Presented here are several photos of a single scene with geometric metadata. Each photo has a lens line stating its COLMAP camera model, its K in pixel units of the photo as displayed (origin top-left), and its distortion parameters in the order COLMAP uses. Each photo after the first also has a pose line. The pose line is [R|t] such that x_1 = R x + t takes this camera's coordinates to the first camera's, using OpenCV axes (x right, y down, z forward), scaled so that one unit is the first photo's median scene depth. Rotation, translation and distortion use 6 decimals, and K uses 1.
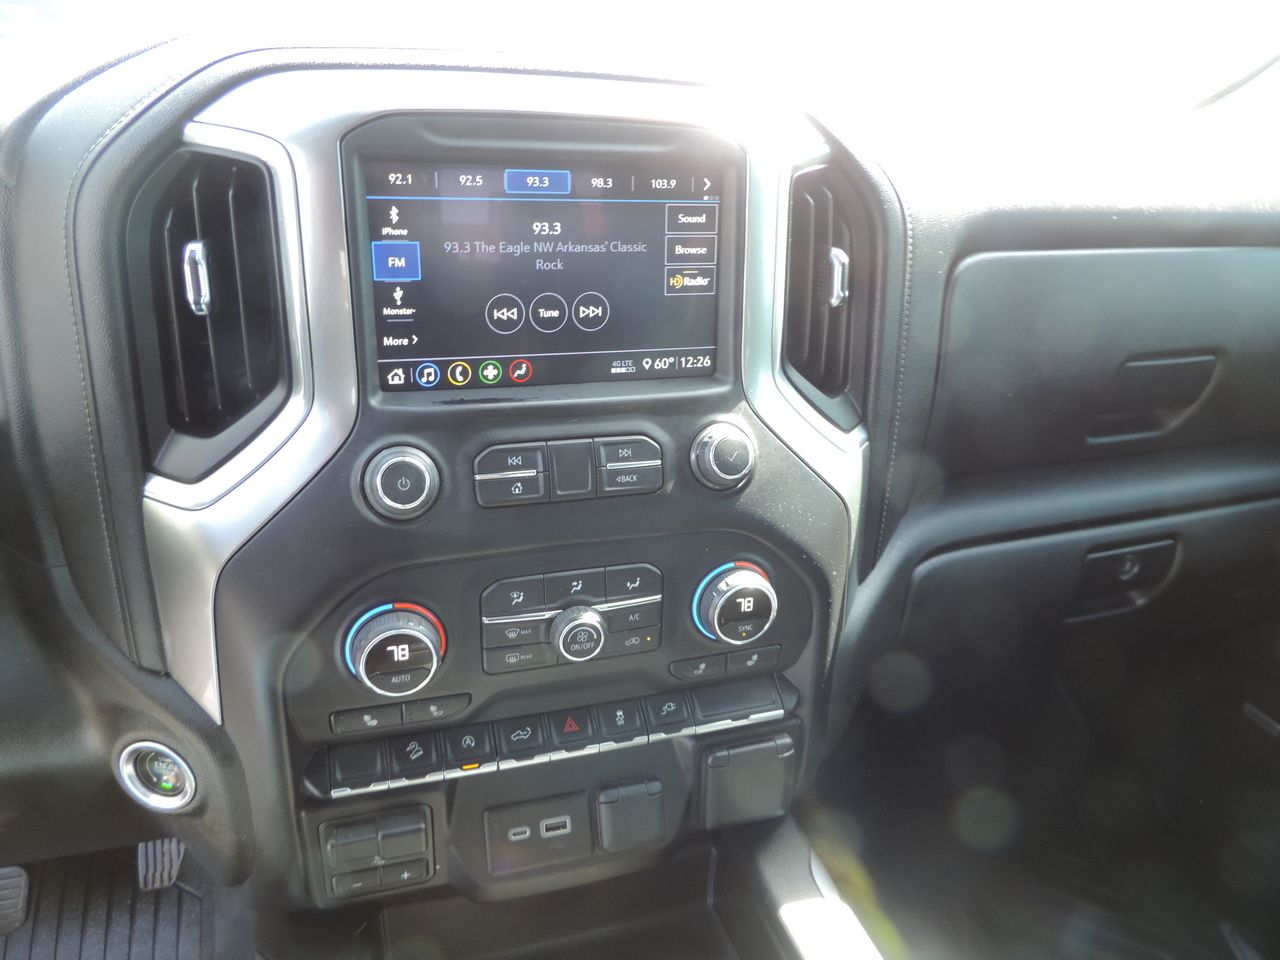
lens RADIAL K [[906.1, 0, 640.0], [0, 906.1, 480.0], [0, 0, 1]] dist [0.000689, -0.000352]
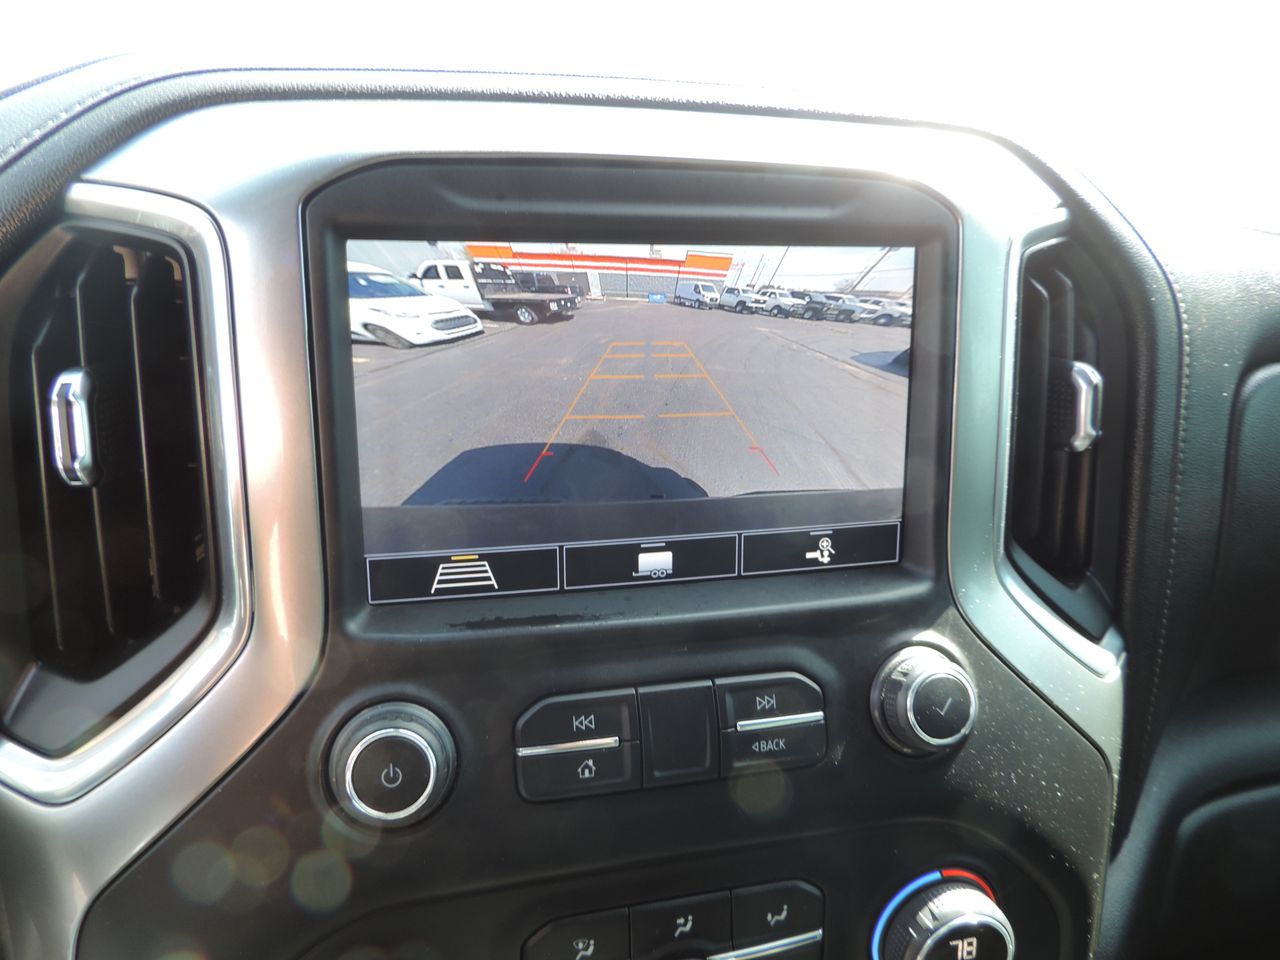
lens RADIAL K [[879.6, 0, 640.0], [0, 879.6, 480.0], [0, 0, 1]] dist [0.040338, 0.000344]
pose [[0.996609, -0.001287, -0.082267, -0.050092], [-0.007809, 0.993884, -0.110154, -0.108873], [0.081906, 0.110423, 0.990504, 0.385049]]
